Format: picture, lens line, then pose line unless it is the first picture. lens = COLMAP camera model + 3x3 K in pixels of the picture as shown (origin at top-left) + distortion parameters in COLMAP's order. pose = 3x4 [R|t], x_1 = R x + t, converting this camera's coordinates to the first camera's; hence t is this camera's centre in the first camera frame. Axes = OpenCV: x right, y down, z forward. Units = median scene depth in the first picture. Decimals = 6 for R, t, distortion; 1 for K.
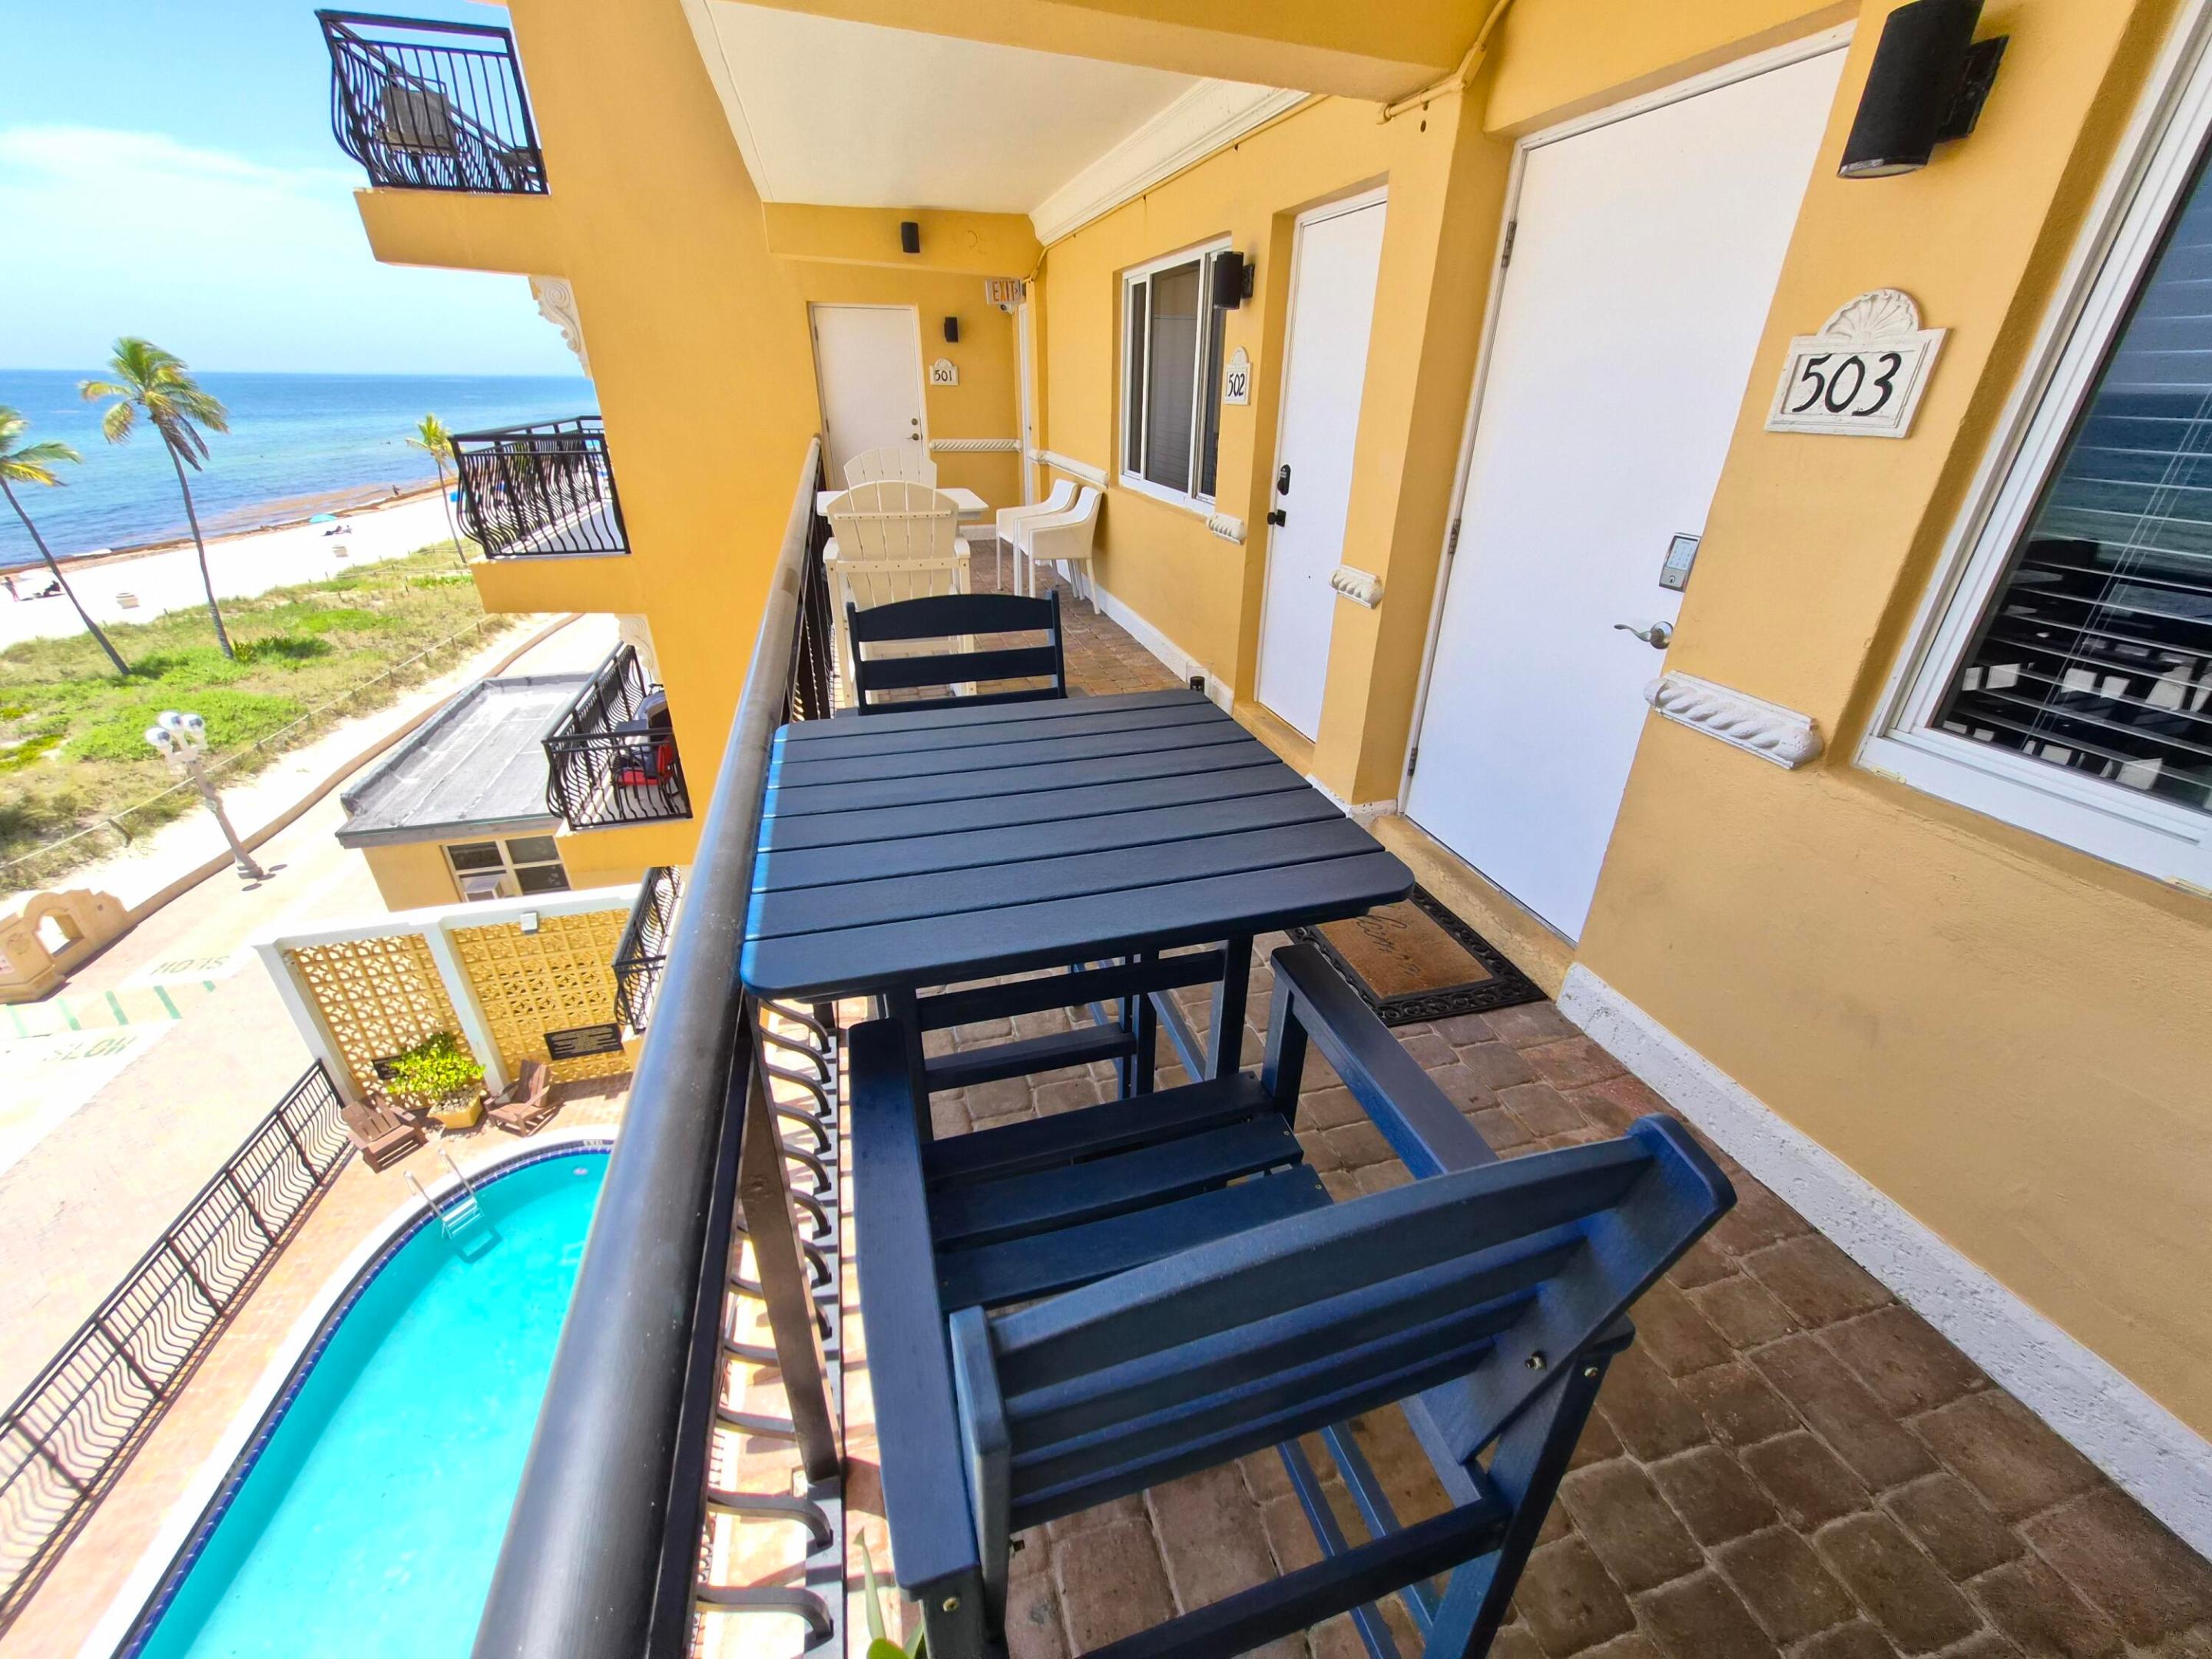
lens RADIAL K [[865.8, 0, 1099.5], [0, 865.8, 826.8], [0, 0, 1]] dist [0.001259, 0.000654]
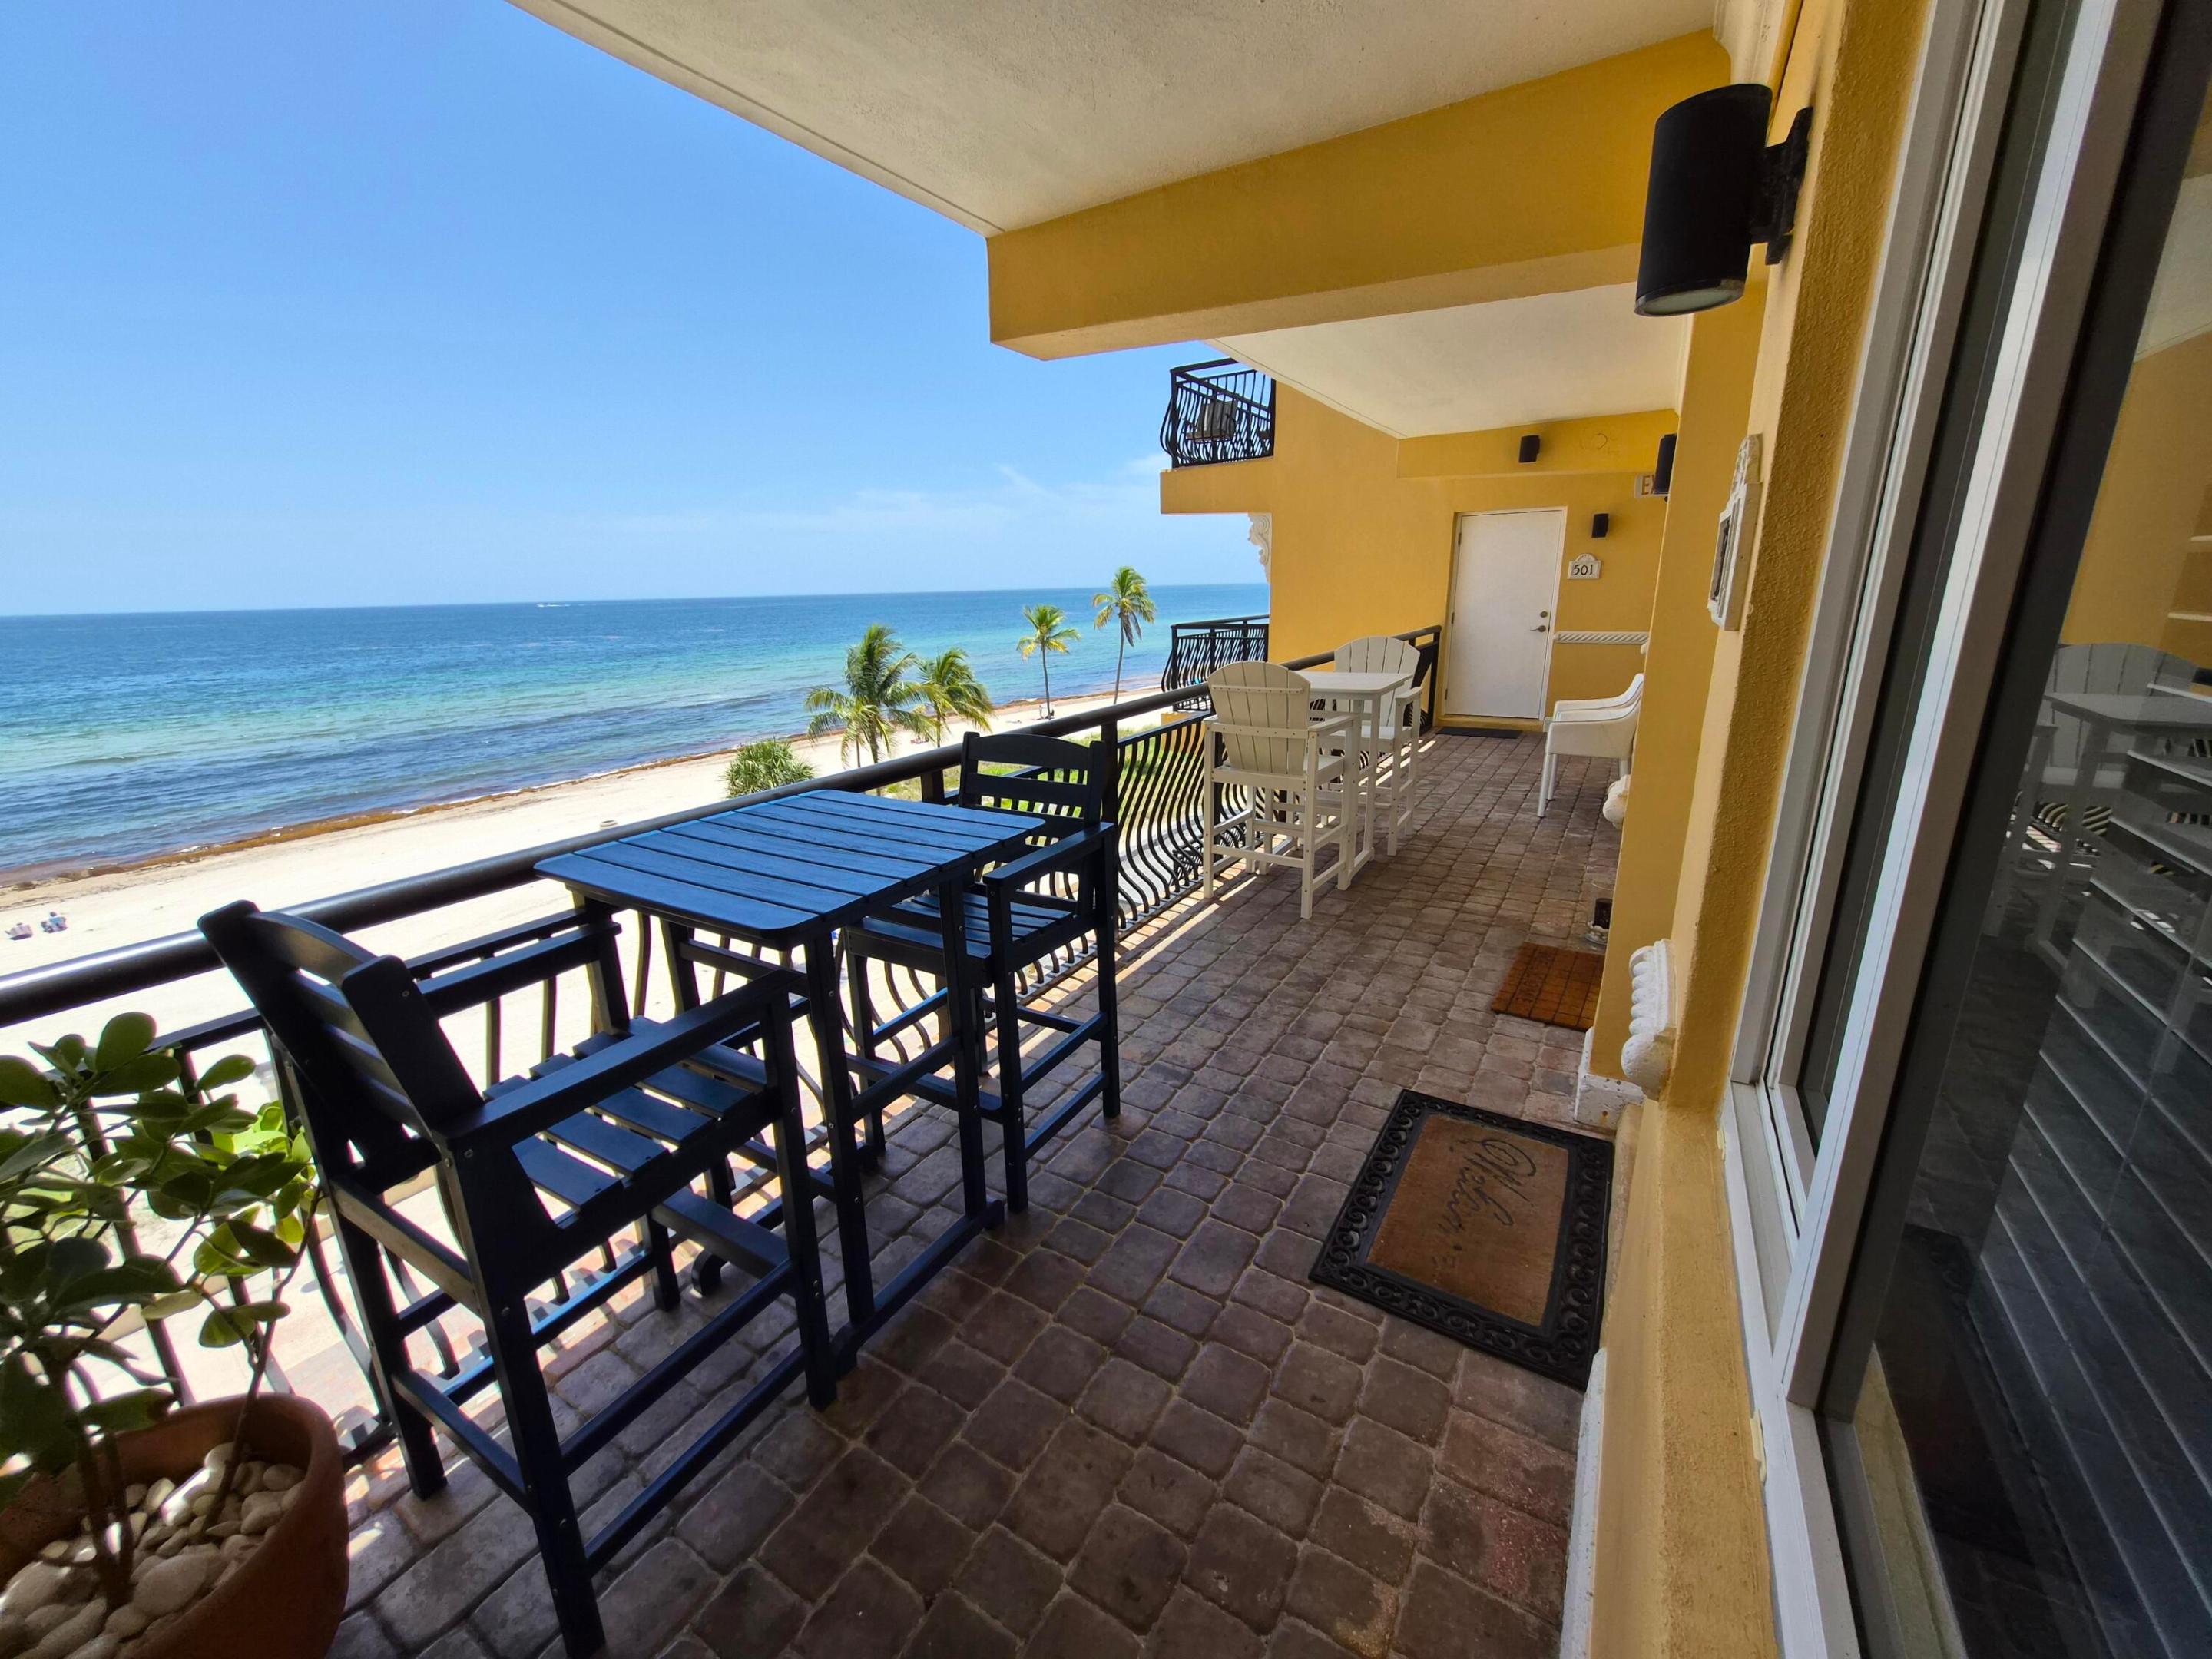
lens RADIAL K [[865.8, 0, 1103.4], [0, 865.8, 828.7], [0, 0, 1]] dist [0.001259, 0.000654]
pose [[0.678631, 0.173342, -0.713732, 0.275068], [-0.308701, 0.949069, -0.063021, -0.026753], [0.666456, 0.263098, 0.697578, 0.059167]]
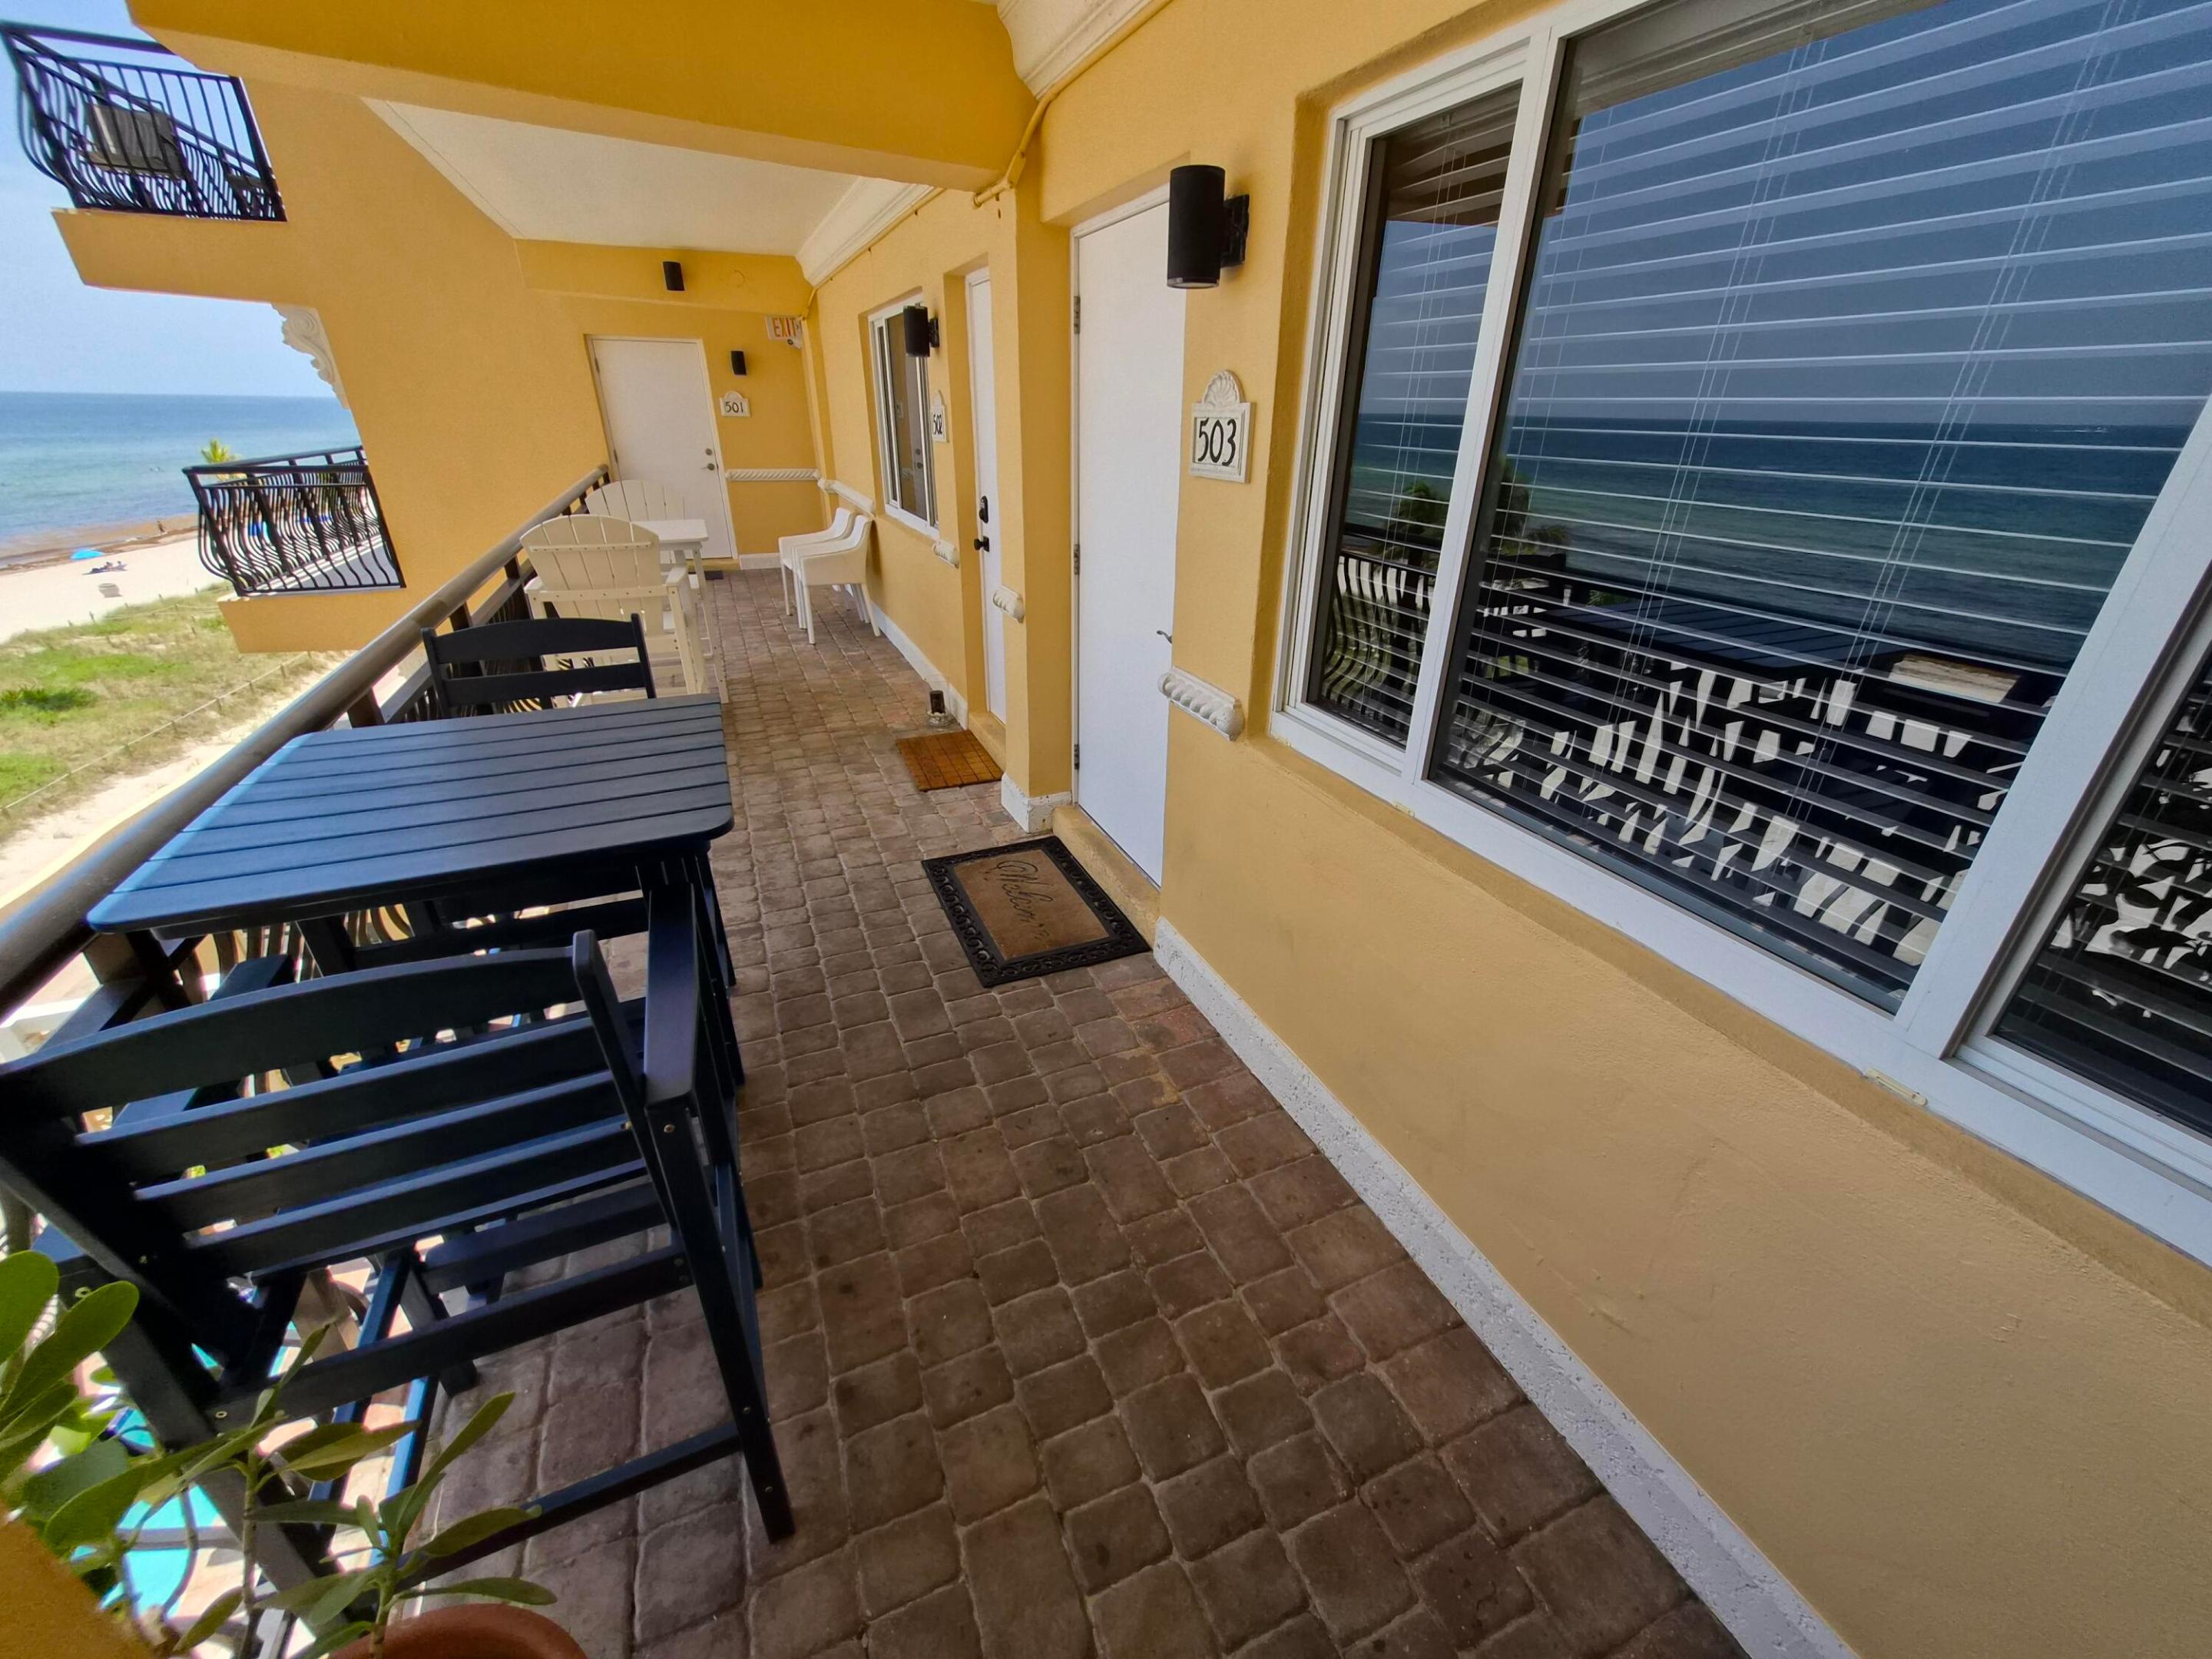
lens RADIAL K [[865.8, 0, 1100.4], [0, 865.8, 827.1], [0, 0, 1]] dist [0.001259, 0.000654]
pose [[0.990939, -0.054666, 0.122681, 0.129813], [0.057504, 0.998151, -0.019713, 0.021221], [-0.121377, 0.026589, 0.992250, -0.064982]]
